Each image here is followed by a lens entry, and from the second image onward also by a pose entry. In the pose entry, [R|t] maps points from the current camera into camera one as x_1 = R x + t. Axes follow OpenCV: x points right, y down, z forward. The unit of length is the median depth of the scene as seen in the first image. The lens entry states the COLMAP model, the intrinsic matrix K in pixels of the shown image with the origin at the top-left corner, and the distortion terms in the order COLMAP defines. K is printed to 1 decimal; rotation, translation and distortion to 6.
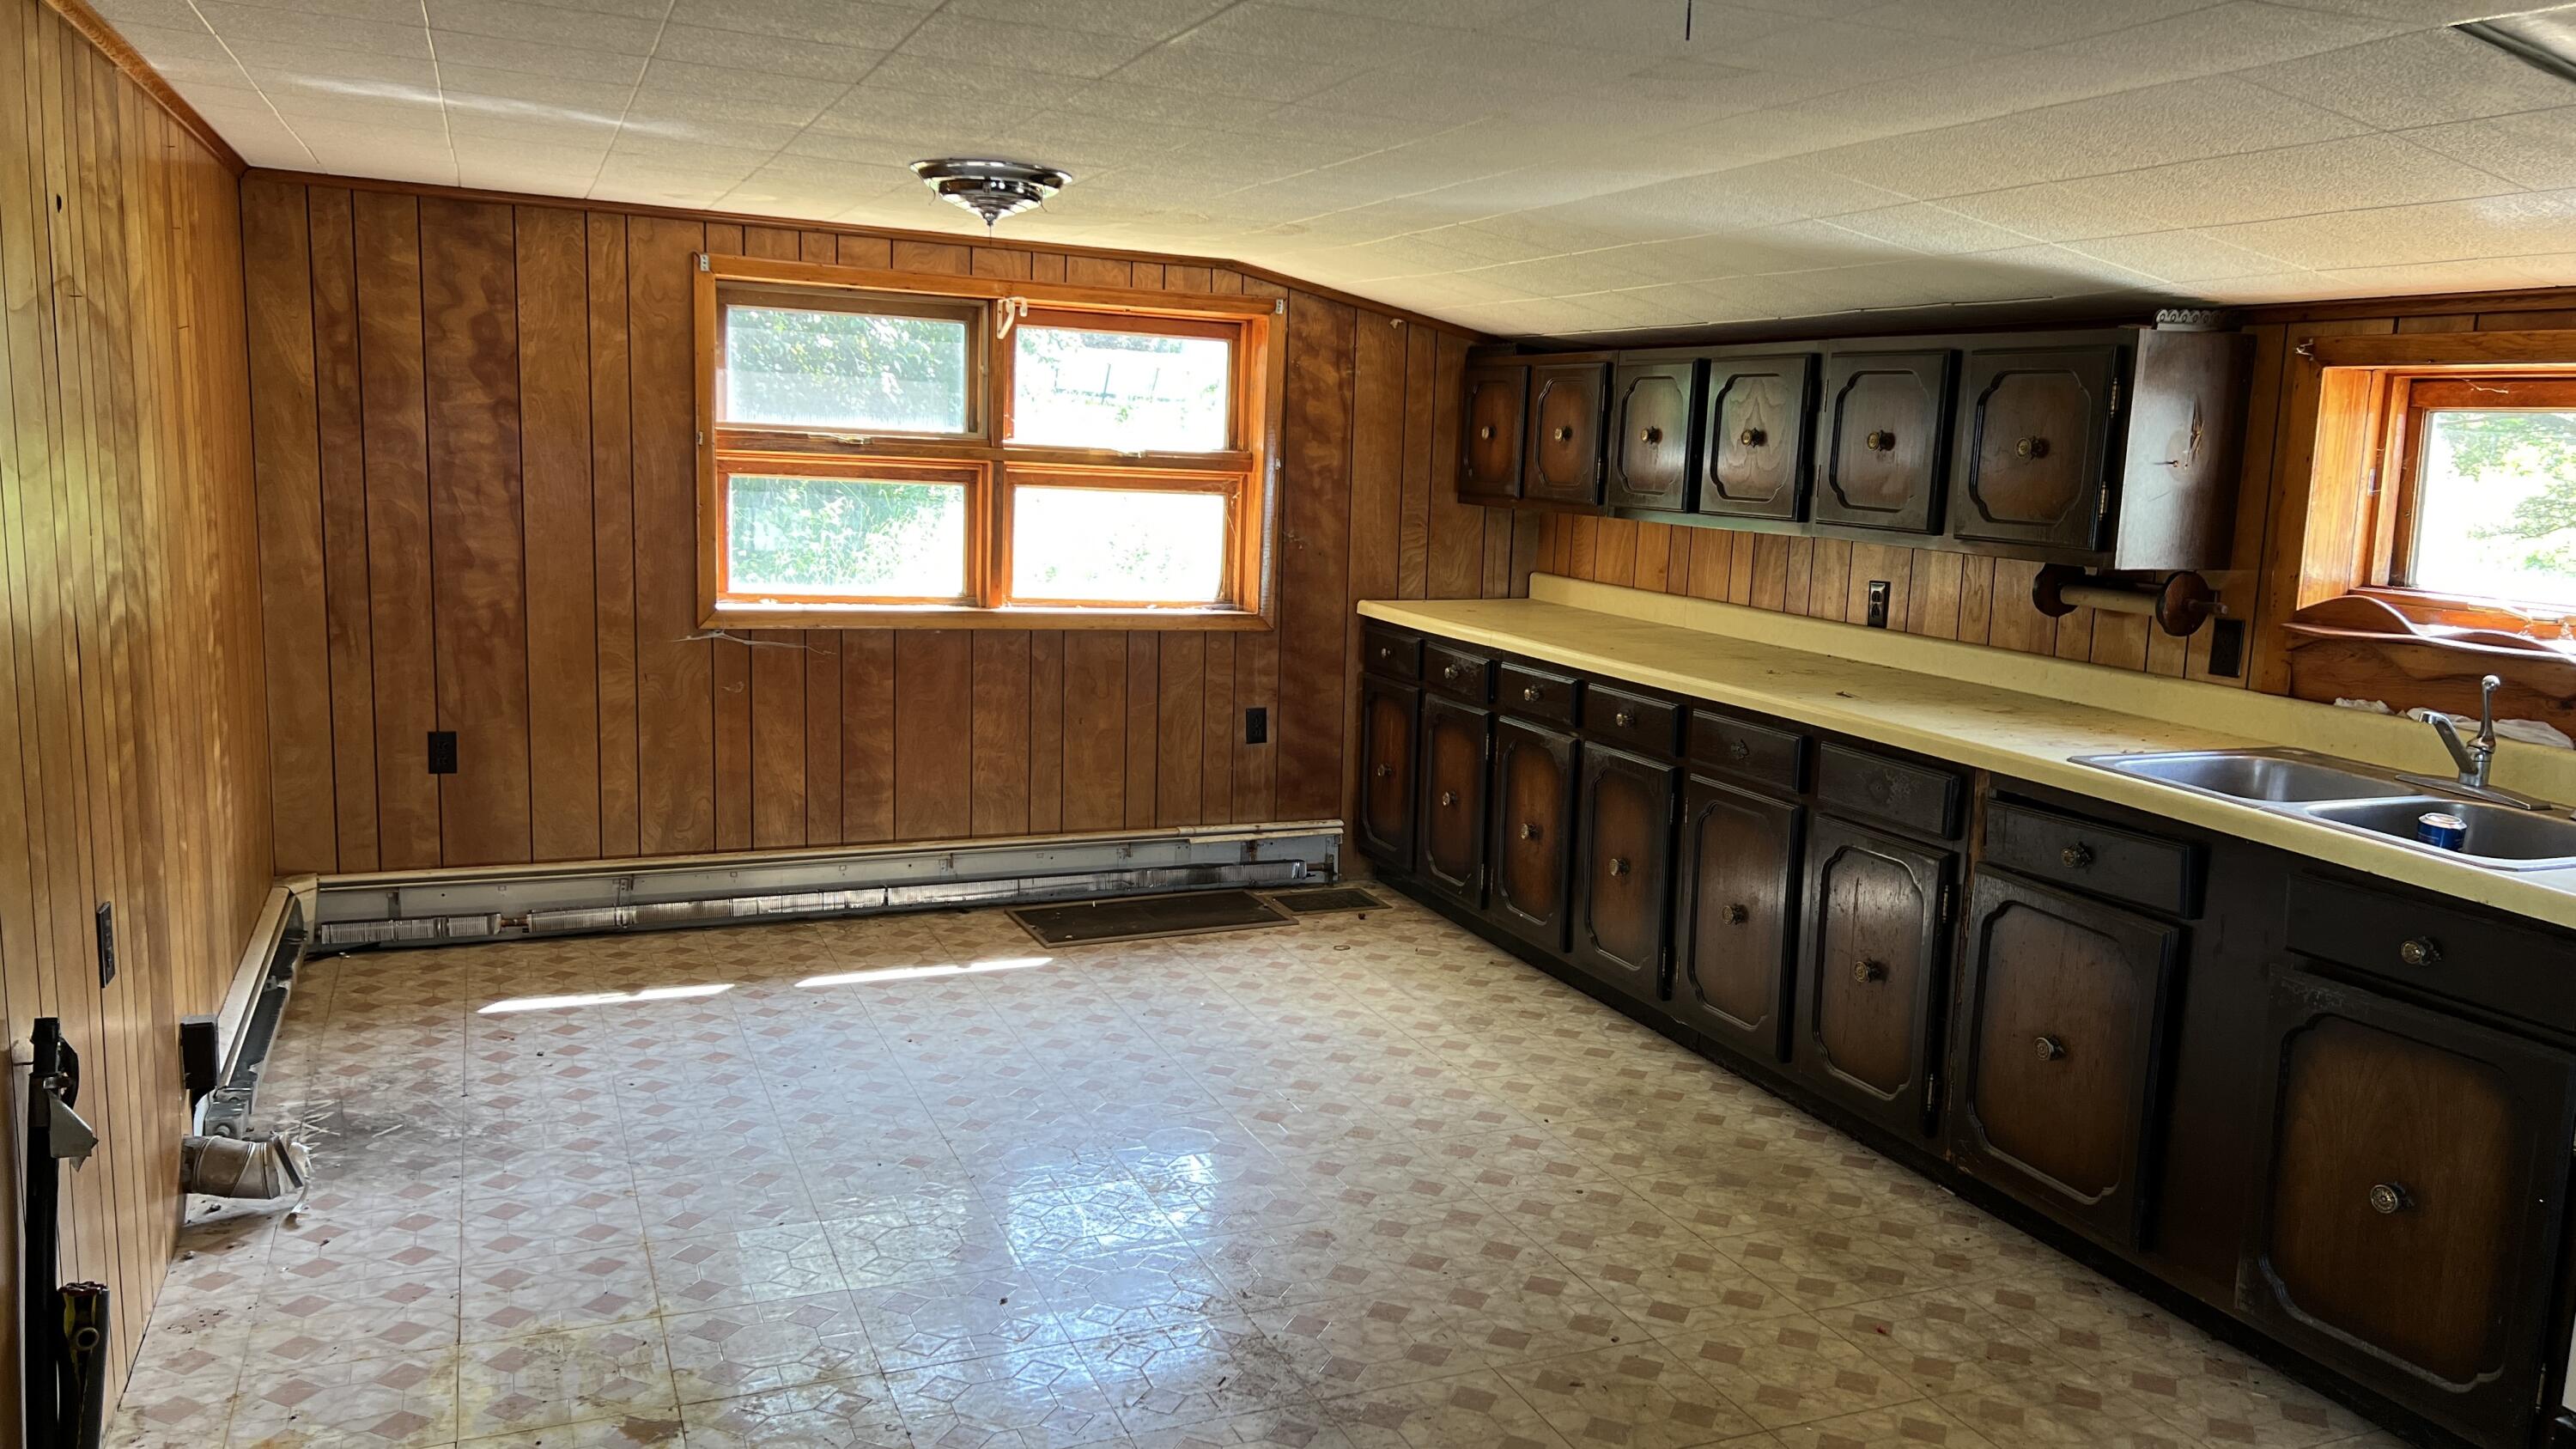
lens RADIAL K [[1958.3, 0, 1288.7], [0, 1958.3, 741.8], [0, 0, 1]] dist [0.049269, -0.045055]
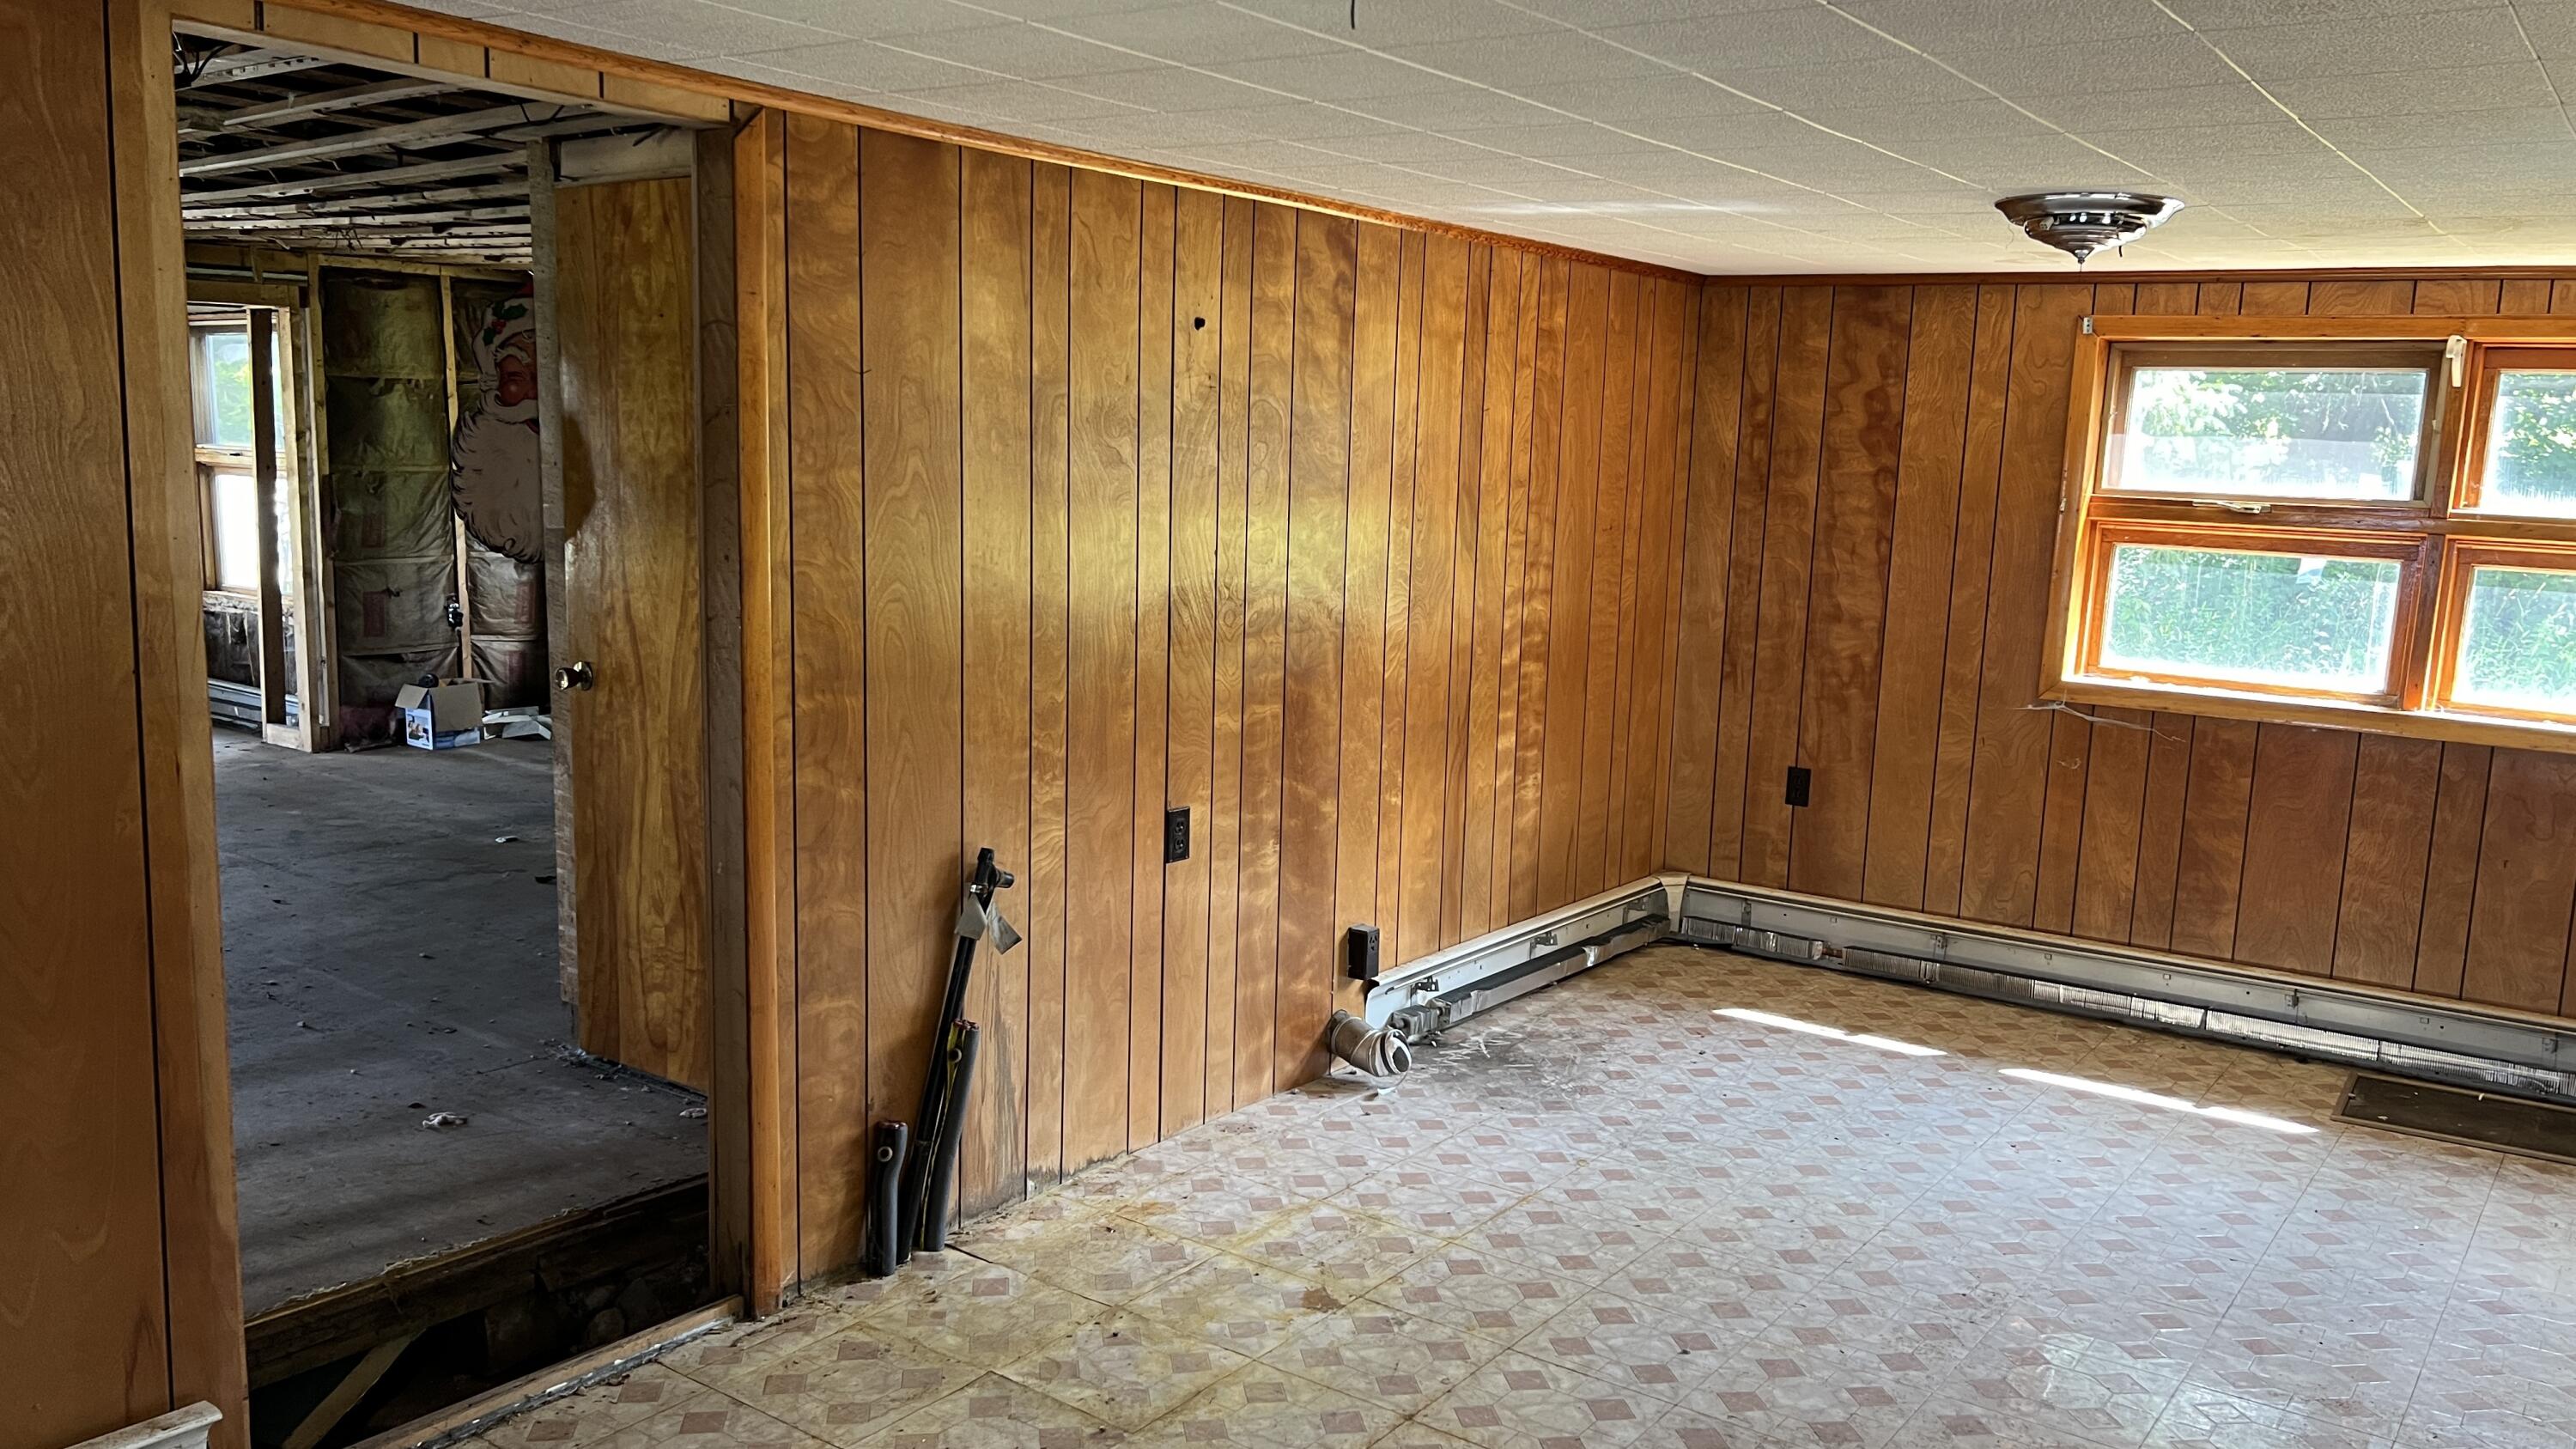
lens RADIAL K [[1958.3, 0, 1279.2], [0, 1958.3, 748.0], [0, 0, 1]] dist [0.049269, -0.045055]
pose [[0.498717, 0.111085, -0.859617, 0.369521], [-0.152285, 0.987556, 0.039268, -0.014700], [0.853282, 0.111323, 0.509428, 0.189667]]
